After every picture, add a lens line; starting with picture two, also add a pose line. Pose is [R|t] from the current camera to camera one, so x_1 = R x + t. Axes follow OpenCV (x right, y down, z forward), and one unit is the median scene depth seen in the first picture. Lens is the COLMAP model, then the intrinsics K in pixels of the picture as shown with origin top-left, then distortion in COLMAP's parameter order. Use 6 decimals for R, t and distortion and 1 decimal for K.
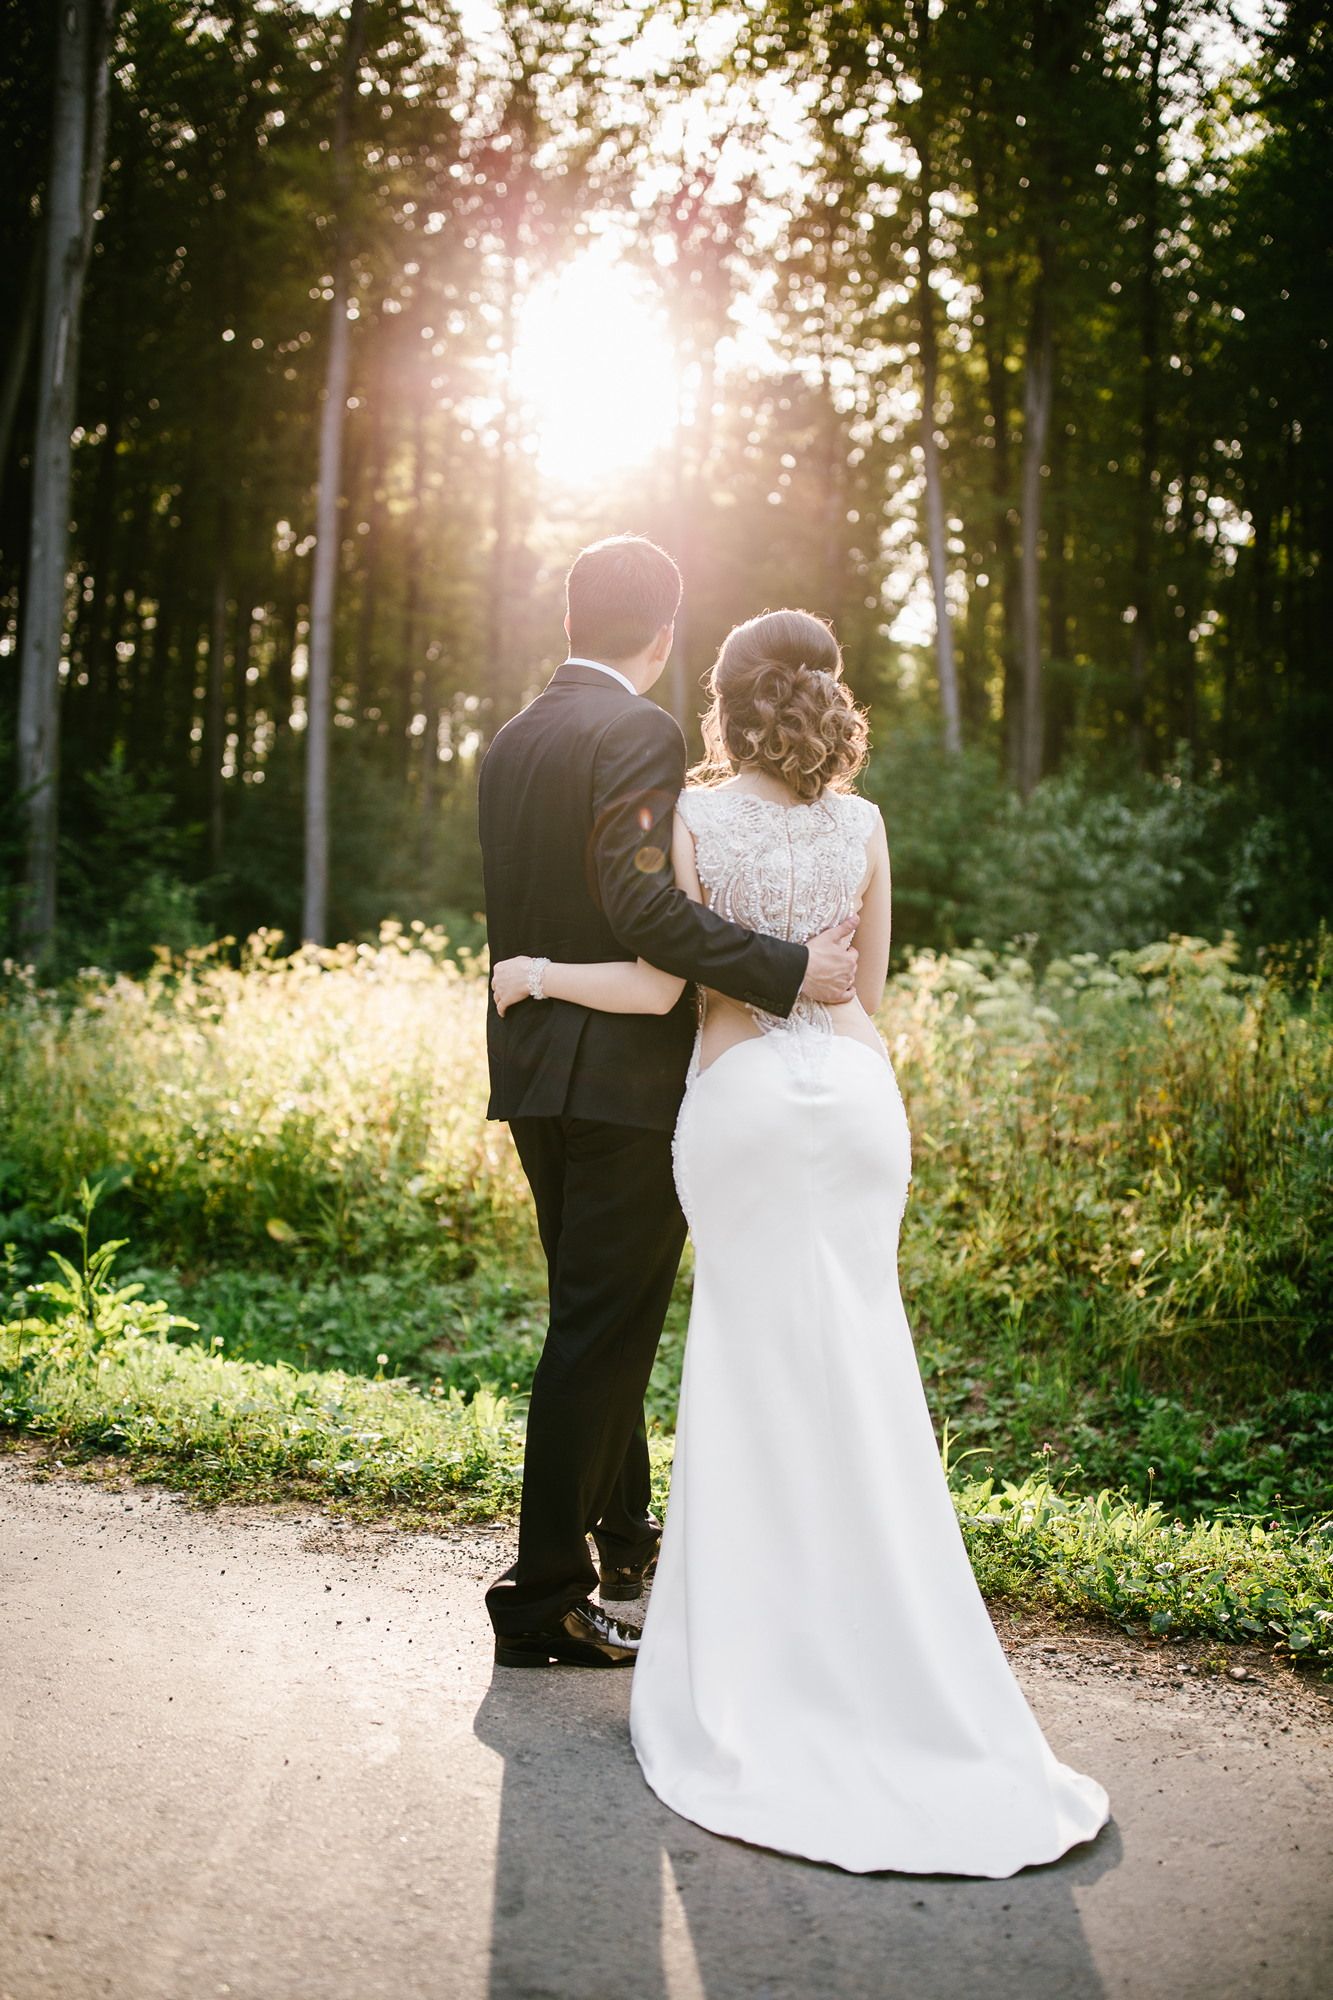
lens RADIAL K [[1959.9, 0, 666.5], [0, 1959.9, 1000.0], [0, 0, 1]] dist [-0.002778, -0.012457]
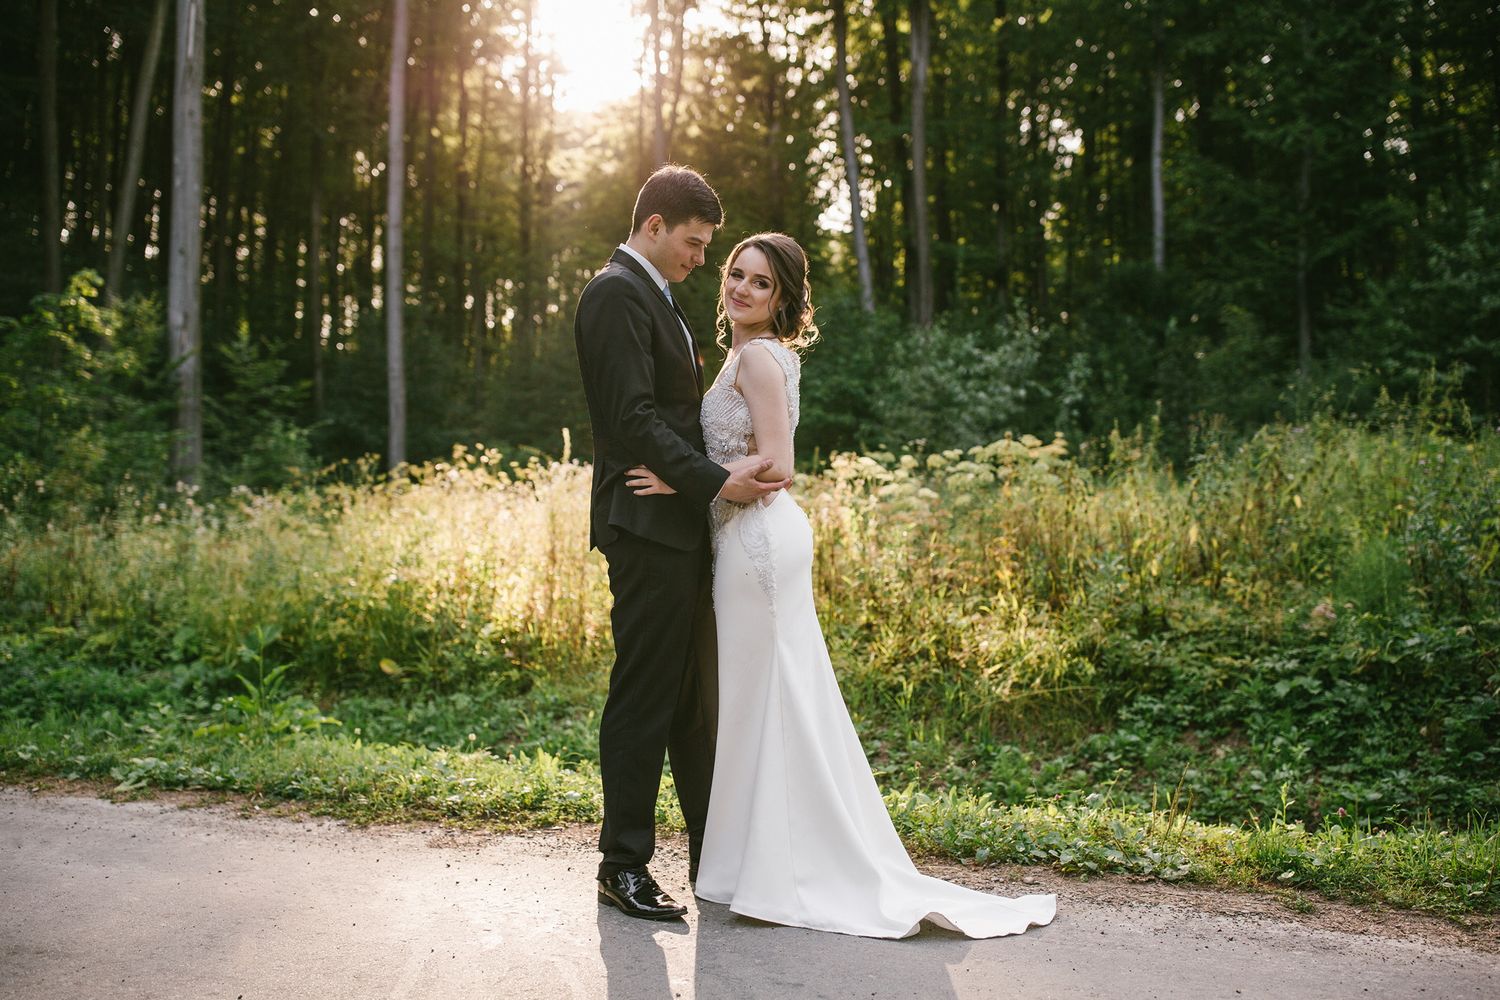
lens RADIAL K [[1469.9, 0, 750.0], [0, 1469.9, 500.0], [0, 0, 1]] dist [-0.002778, -0.012457]
pose [[0.997645, -0.036453, 0.058100, 0.001971], [0.036558, 0.999331, -0.000733, 0.007250], [-0.058034, 0.002855, 0.998311, -0.049679]]
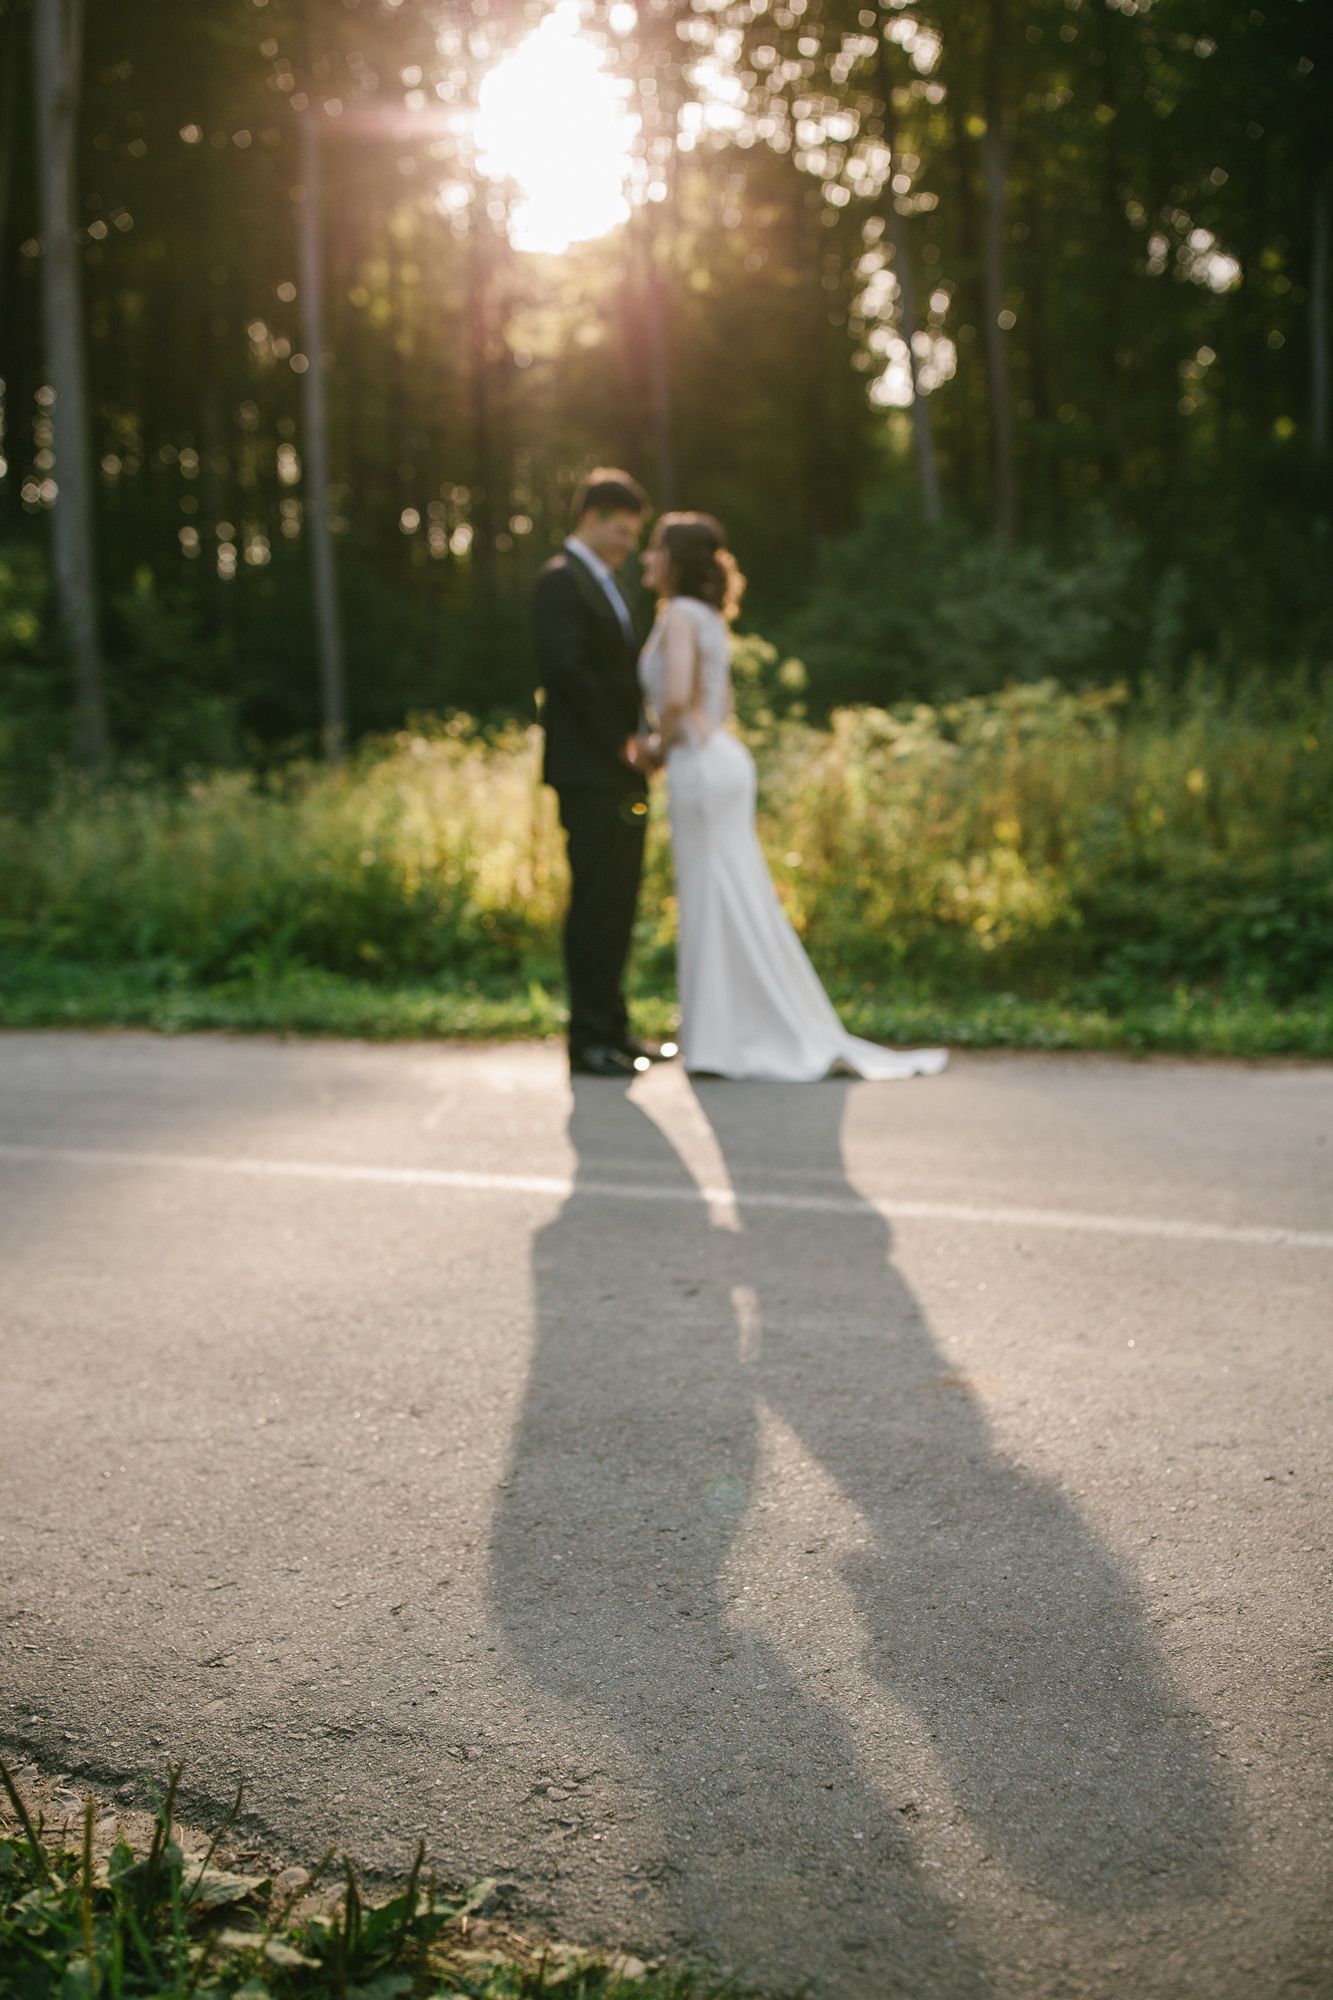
lens RADIAL K [[1959.9, 0, 666.5], [0, 1959.9, 1000.0], [0, 0, 1]] dist [-0.002778, -0.012457]
pose [[0.997670, -0.066692, -0.014350, 0.015874], [0.067861, 0.991754, 0.108711, 0.015875], [0.006981, -0.109431, 0.993970, -0.261151]]
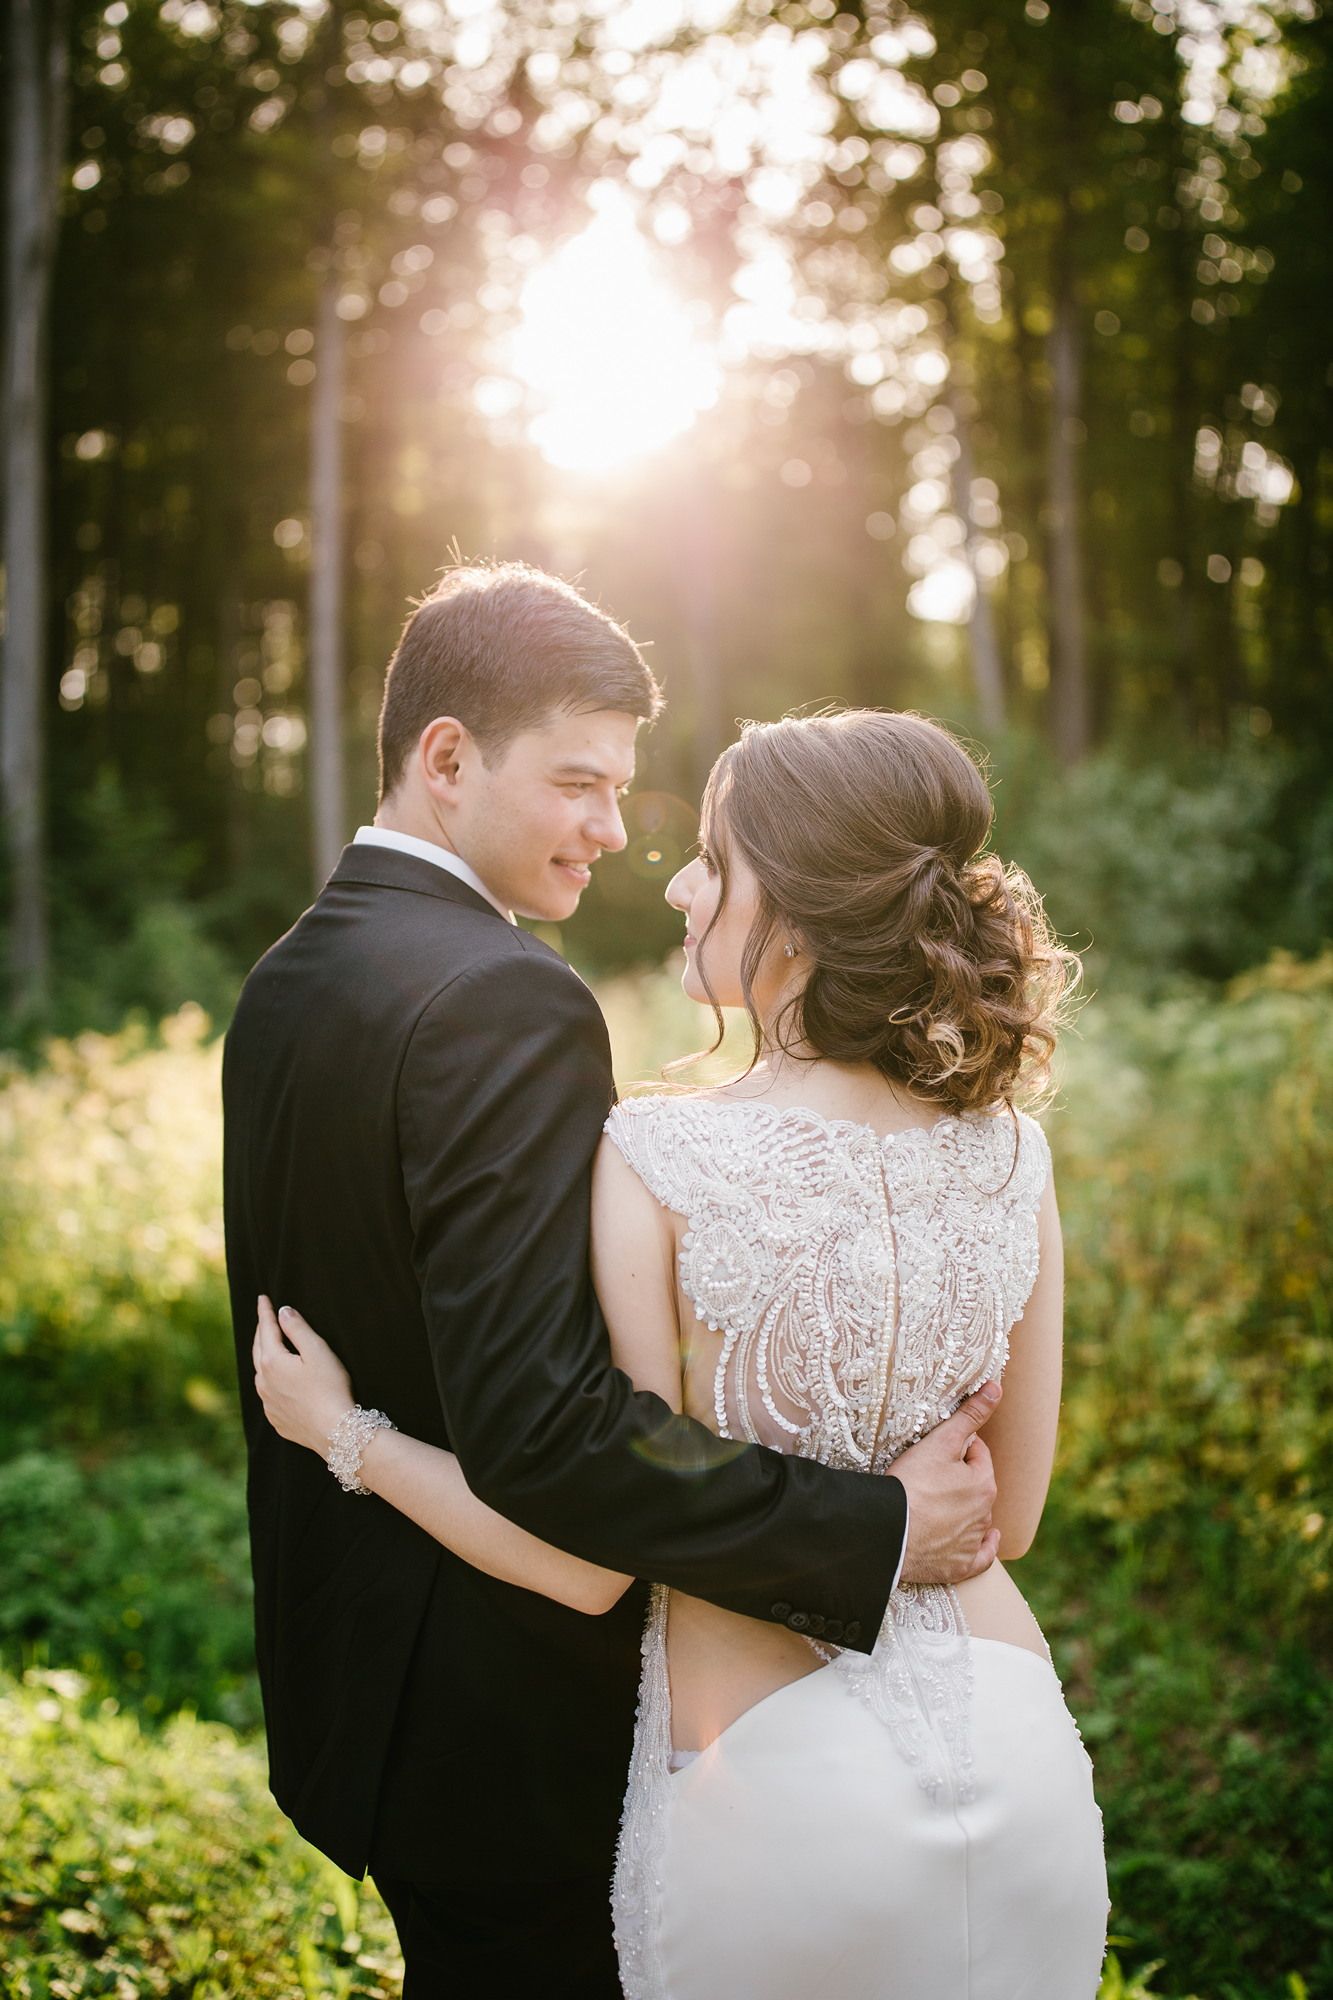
lens RADIAL K [[1959.9, 0, 666.5], [0, 1959.9, 1000.0], [0, 0, 1]] dist [-0.002778, -0.012457]
pose [[0.998749, -0.043754, -0.024228, 0.018085], [0.043964, 0.999000, 0.008192, -0.036905], [0.023845, -0.009247, 0.999673, 0.151935]]
